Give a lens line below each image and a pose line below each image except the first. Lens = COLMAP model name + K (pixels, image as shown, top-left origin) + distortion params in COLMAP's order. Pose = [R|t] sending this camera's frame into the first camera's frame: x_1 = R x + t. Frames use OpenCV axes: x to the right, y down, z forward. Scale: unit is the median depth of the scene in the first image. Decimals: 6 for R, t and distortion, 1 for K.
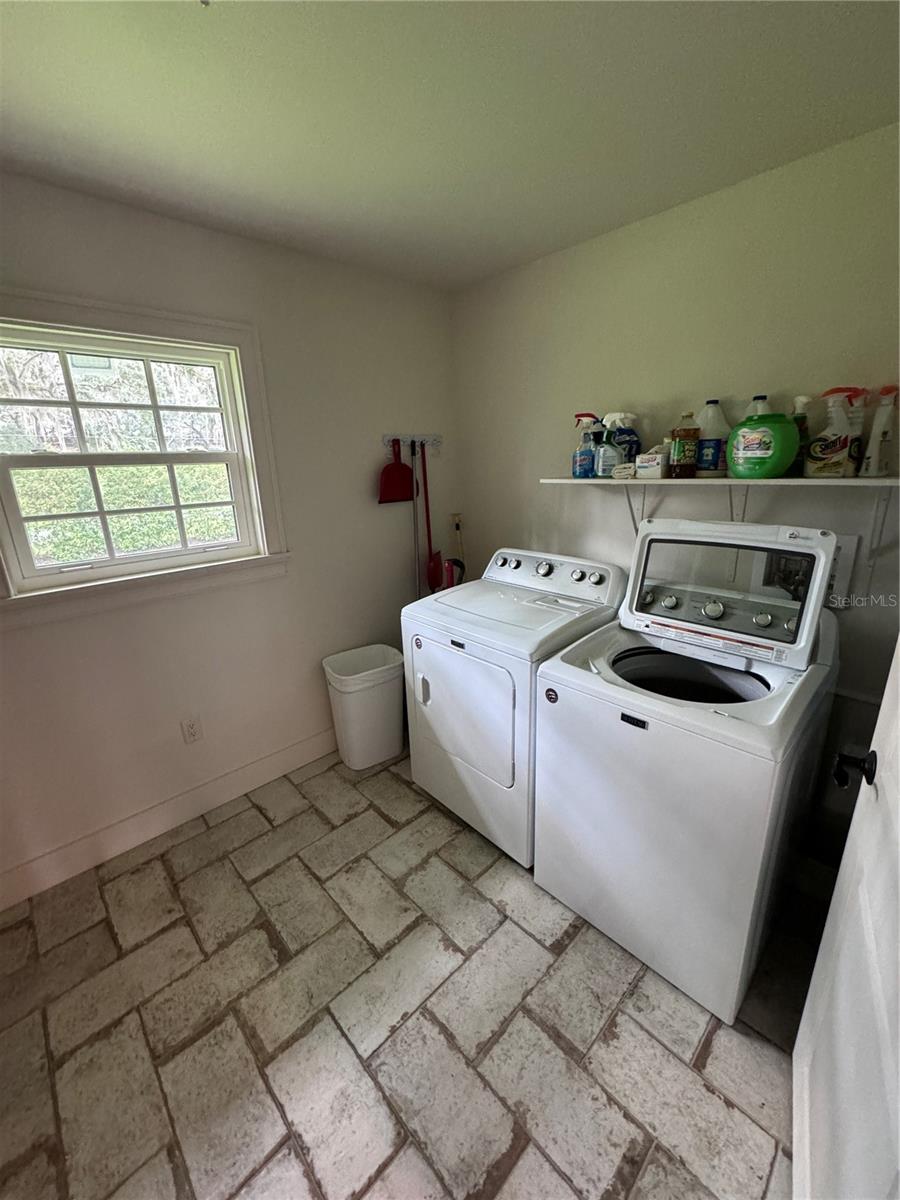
lens RADIAL K [[477.6, 0, 449.7], [0, 477.6, 597.7], [0, 0, 1]] dist [-0.001793, -0.000096]
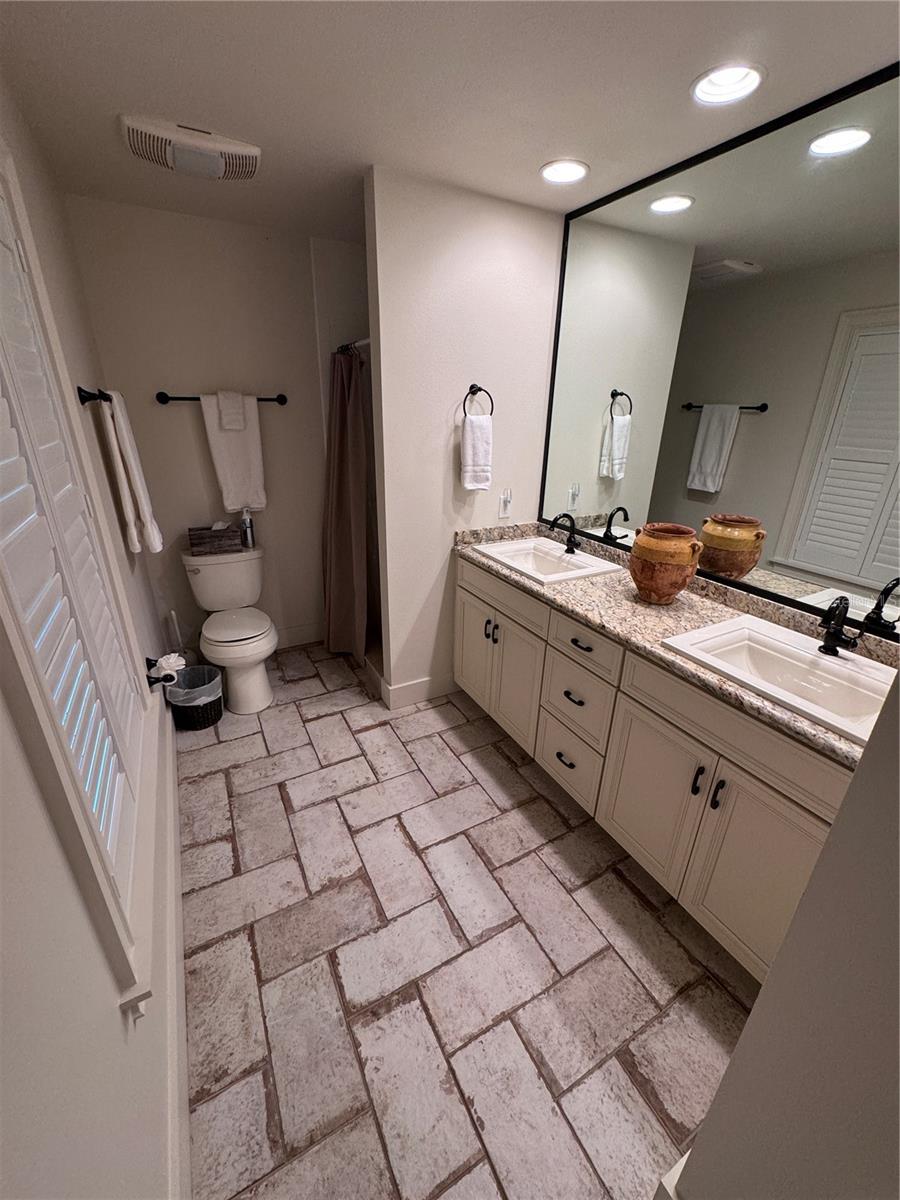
lens RADIAL K [[477.6, 0, 449.1], [0, 477.6, 600.4], [0, 0, 1]] dist [-0.001793, -0.000096]
pose [[-0.964518, -0.107289, 0.241236, 0.016480], [0.066550, 0.785408, 0.615391, -0.375836], [-0.255493, 0.609610, -0.750400, 1.178284]]
